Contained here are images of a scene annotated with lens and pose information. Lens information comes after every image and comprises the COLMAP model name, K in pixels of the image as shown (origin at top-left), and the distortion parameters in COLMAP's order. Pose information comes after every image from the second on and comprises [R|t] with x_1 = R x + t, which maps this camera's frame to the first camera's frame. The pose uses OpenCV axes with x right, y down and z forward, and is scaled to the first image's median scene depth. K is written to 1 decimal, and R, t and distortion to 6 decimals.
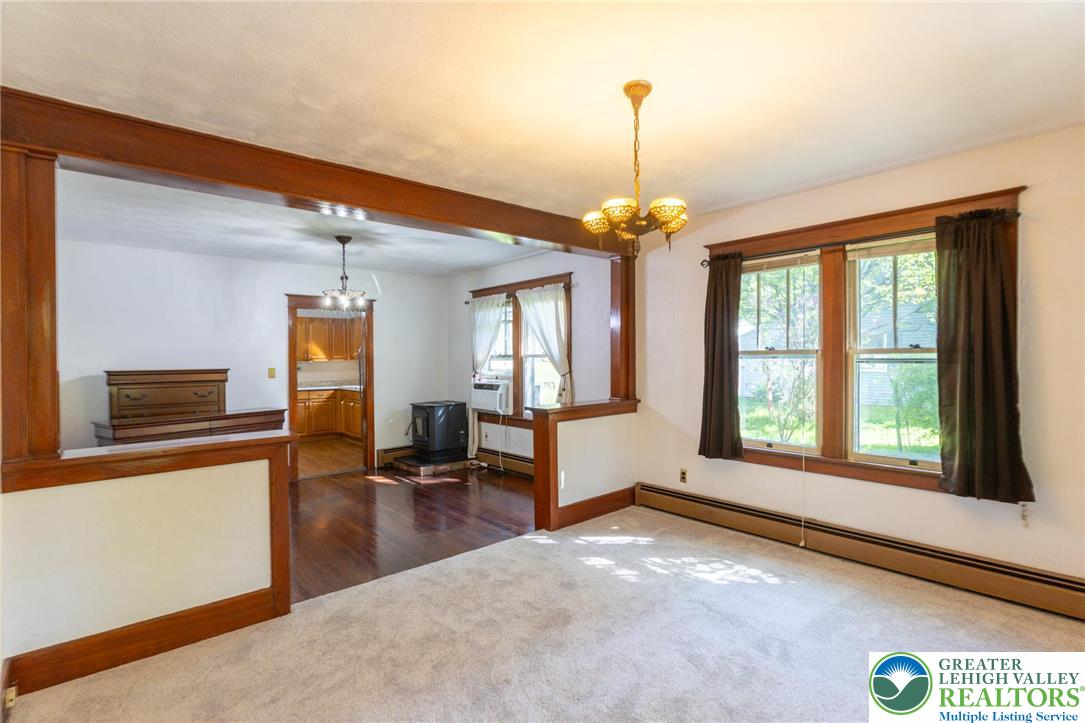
lens RADIAL K [[507.6, 0, 542.6], [0, 507.6, 363.4], [0, 0, 1]] dist [0.000685, 0.000062]
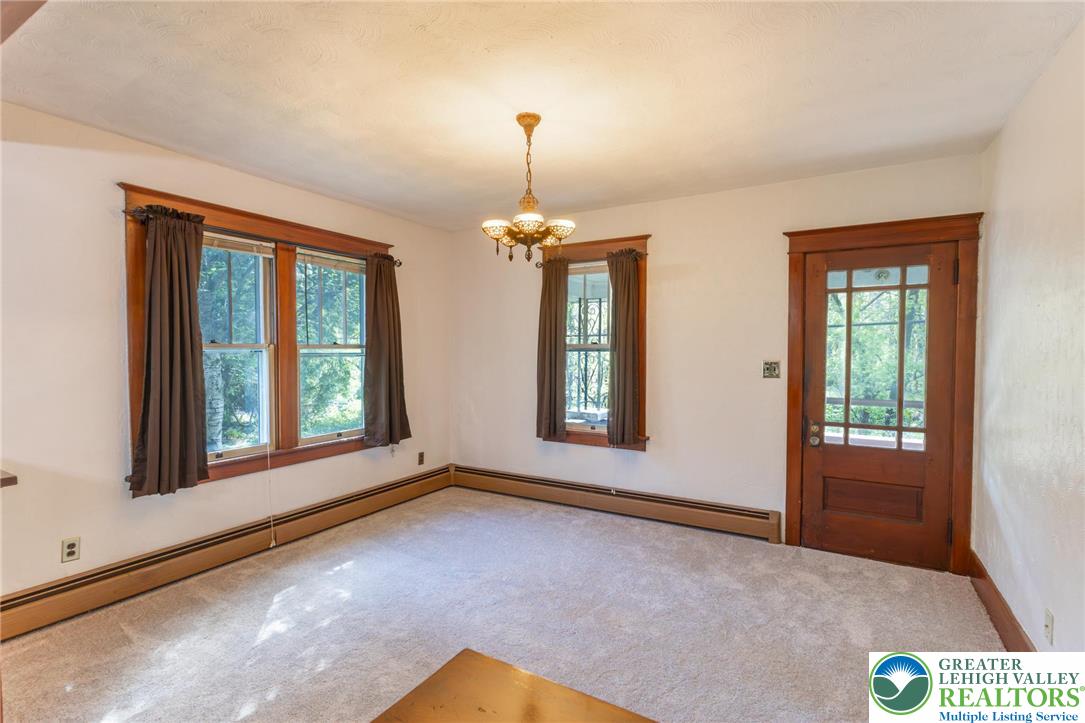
lens RADIAL K [[507.6, 0, 538.8], [0, 507.6, 364.6], [0, 0, 1]] dist [0.000685, 0.000062]
pose [[-0.315287, -0.019562, 0.948795, -0.562456], [0.008953, 0.999682, 0.023586, -0.005592], [-0.948954, 0.015931, -0.315011, 0.820810]]
